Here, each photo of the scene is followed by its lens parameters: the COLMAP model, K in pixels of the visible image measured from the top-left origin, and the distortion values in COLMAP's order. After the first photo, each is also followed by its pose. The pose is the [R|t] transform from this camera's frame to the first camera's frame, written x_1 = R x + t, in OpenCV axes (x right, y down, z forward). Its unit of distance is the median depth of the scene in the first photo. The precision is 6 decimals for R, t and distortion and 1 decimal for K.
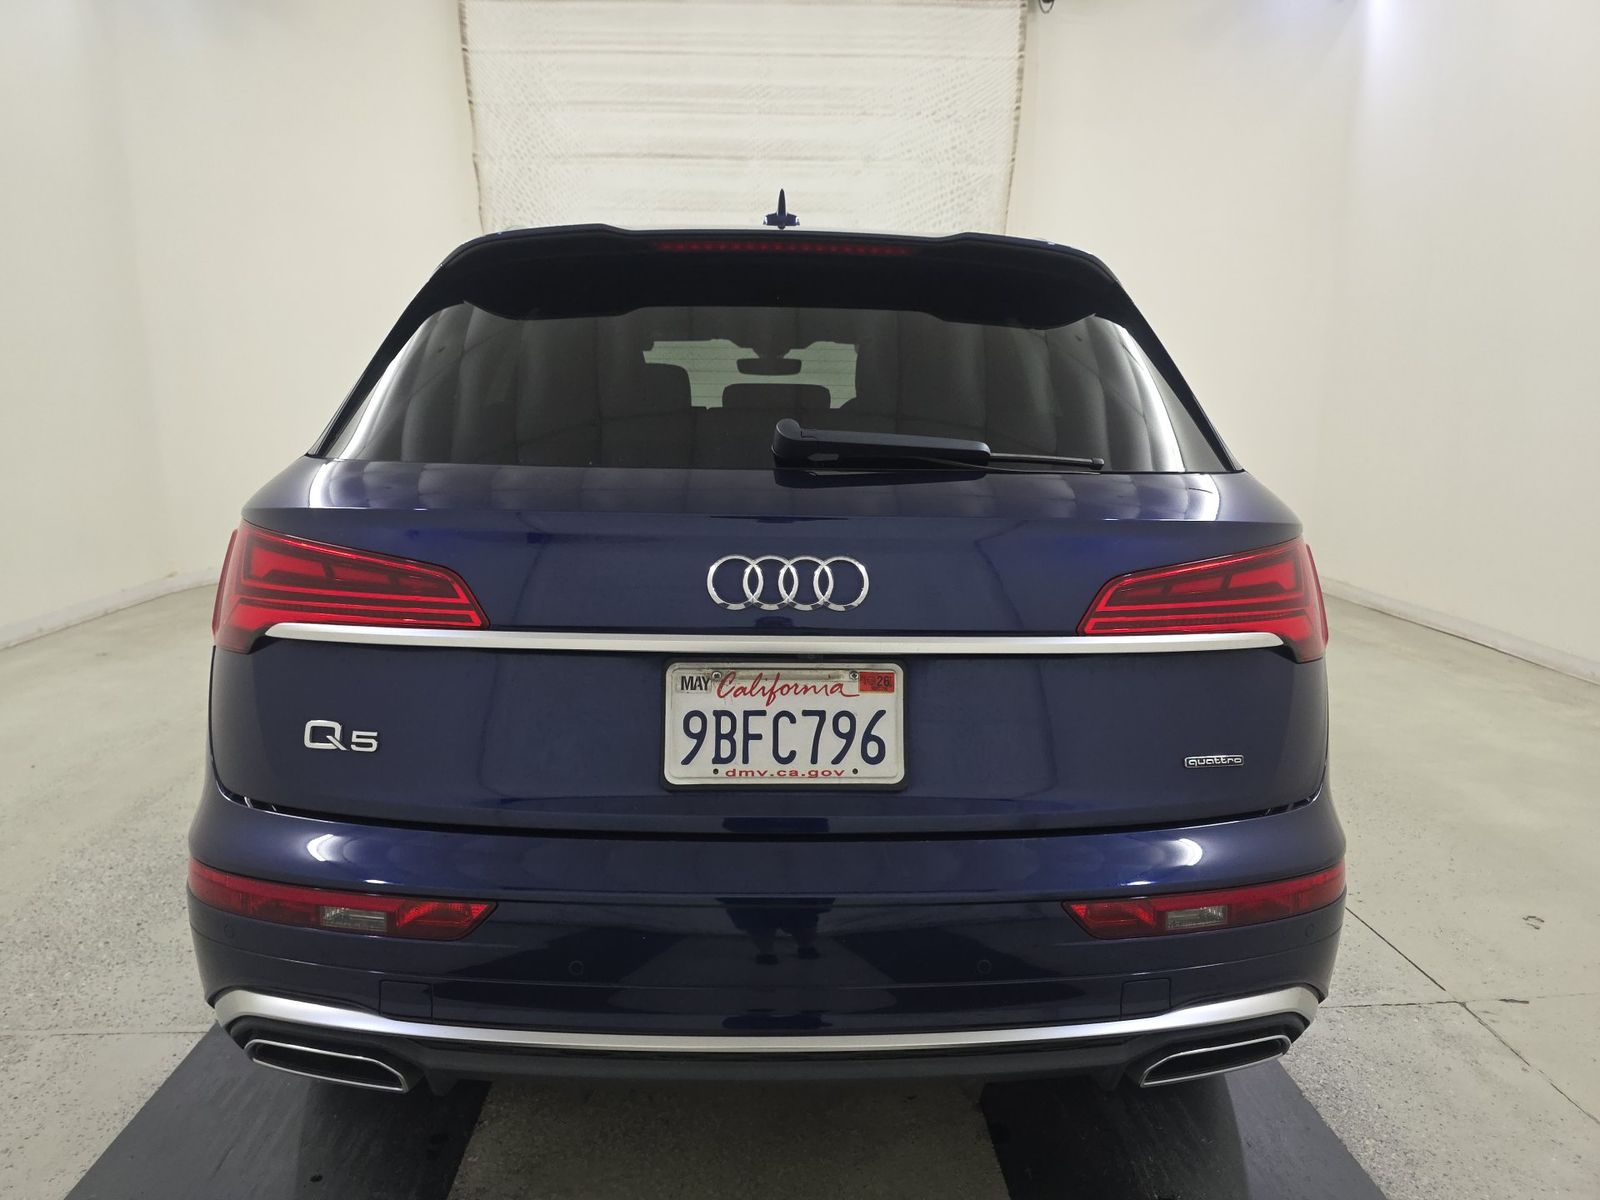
lens RADIAL K [[1097.1, 0, 784.0], [0, 1097.1, 589.4], [0, 0, 1]] dist [0.035461, -0.022093]
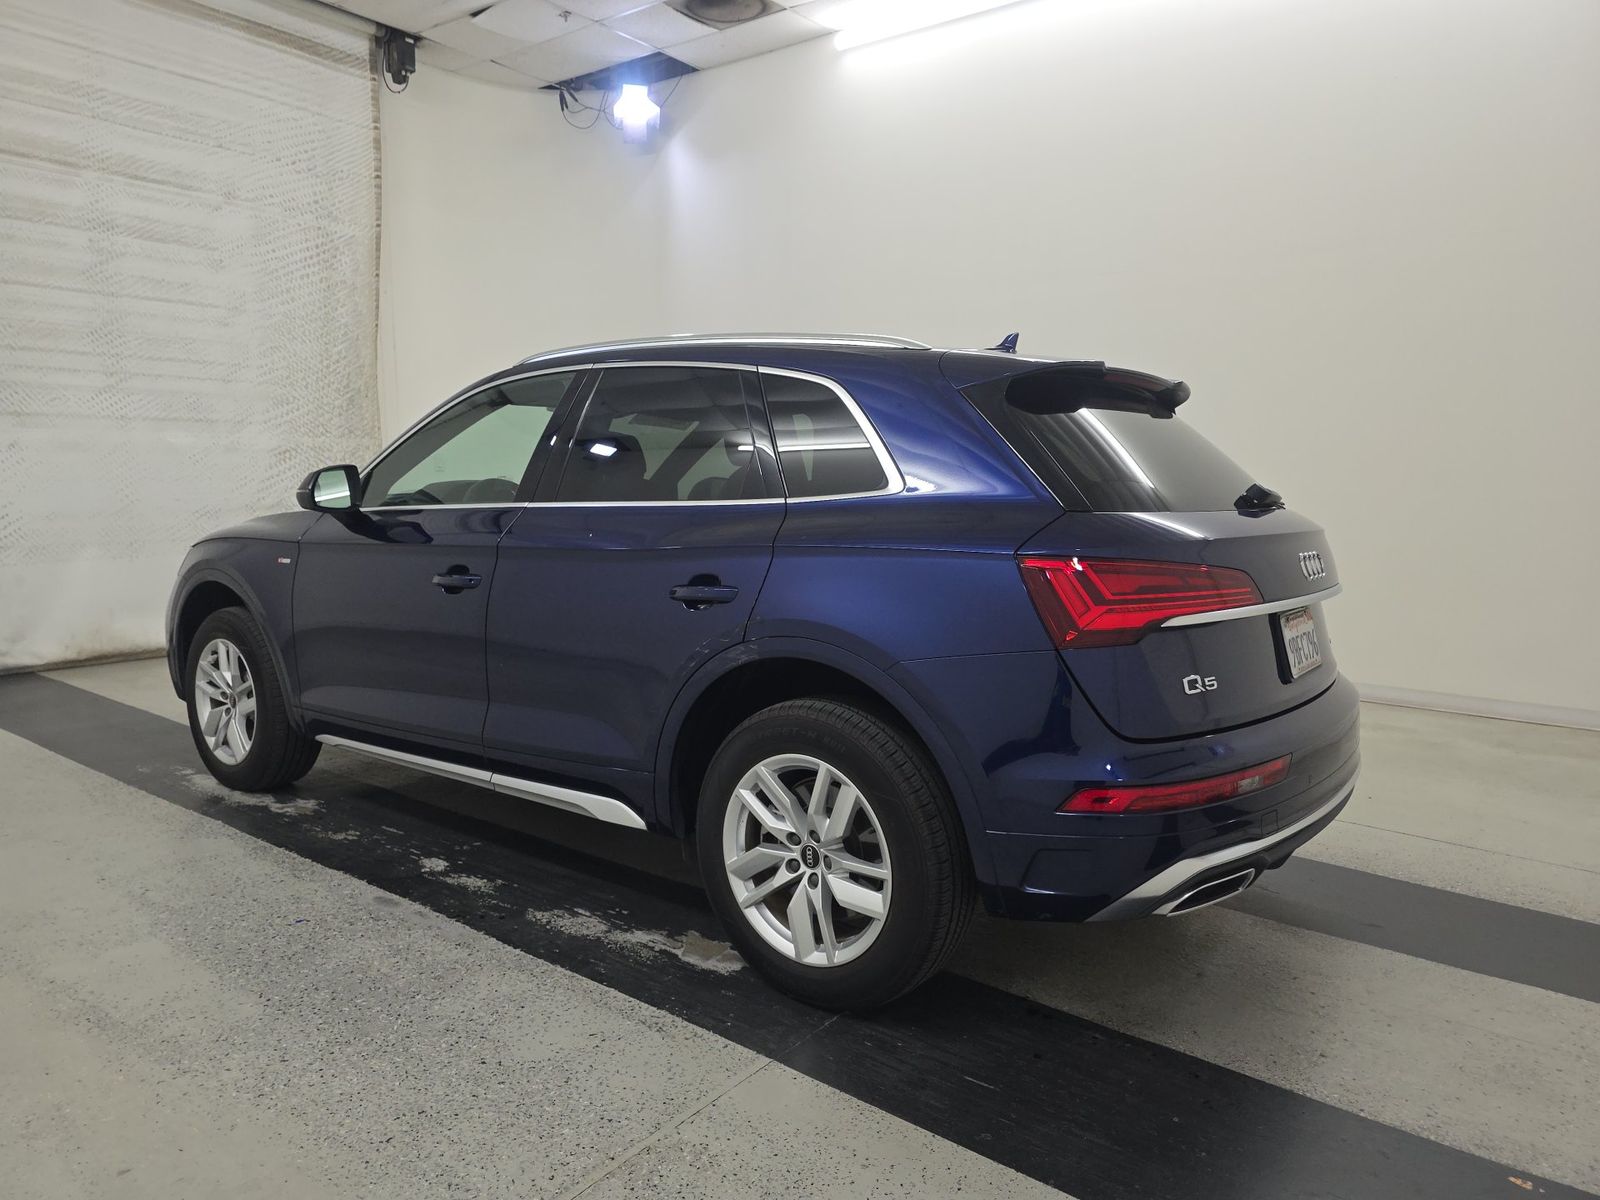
lens RADIAL K [[1097.1, 0, 803.0], [0, 1097.1, 595.1], [0, 0, 1]] dist [0.035461, -0.022093]
pose [[0.643352, -0.081933, 0.761174, -0.348371], [0.116718, 0.993131, 0.008249, -0.012971], [-0.756621, 0.083536, 0.648495, 0.069314]]
